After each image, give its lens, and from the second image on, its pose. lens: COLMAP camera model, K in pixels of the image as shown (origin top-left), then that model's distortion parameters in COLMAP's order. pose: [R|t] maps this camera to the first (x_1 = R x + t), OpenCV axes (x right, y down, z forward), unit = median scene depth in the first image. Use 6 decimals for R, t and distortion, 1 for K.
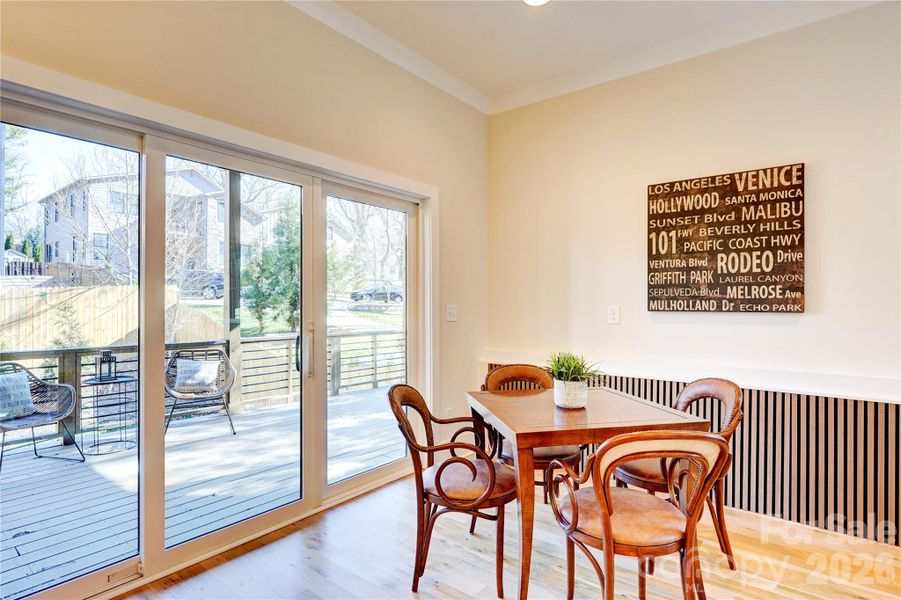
lens RADIAL K [[465.8, 0, 450.5], [0, 465.8, 300.0], [0, 0, 1]] dist [-0.002400, -0.000139]
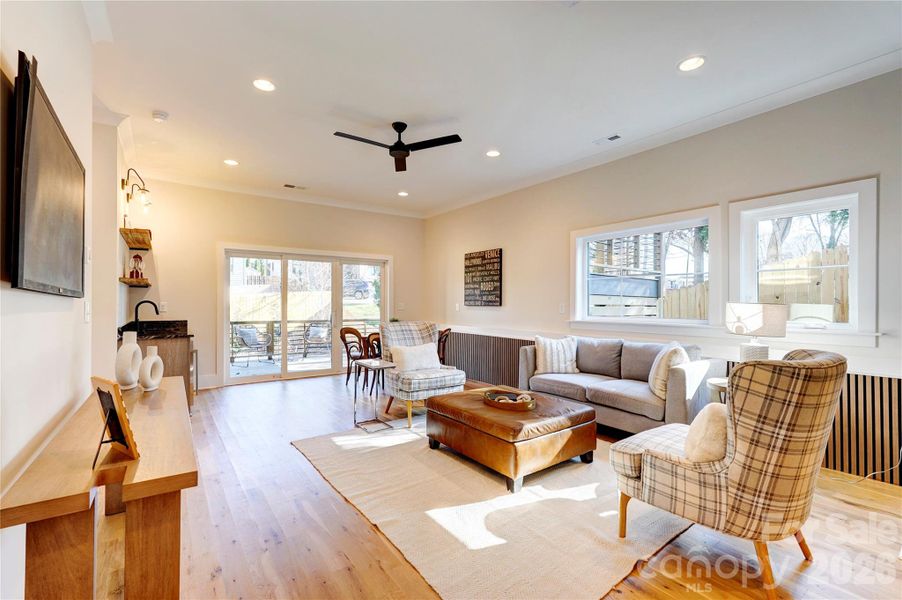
lens RADIAL K [[395.5, 0, 451.0], [0, 395.5, 300.0], [0, 0, 1]] dist [-0.000110, 0.000694]
pose [[0.959864, -0.002904, -0.280450, 0.998696], [0.003746, 0.999990, 0.002466, -0.011421], [0.280440, -0.003417, 0.959866, -1.076941]]
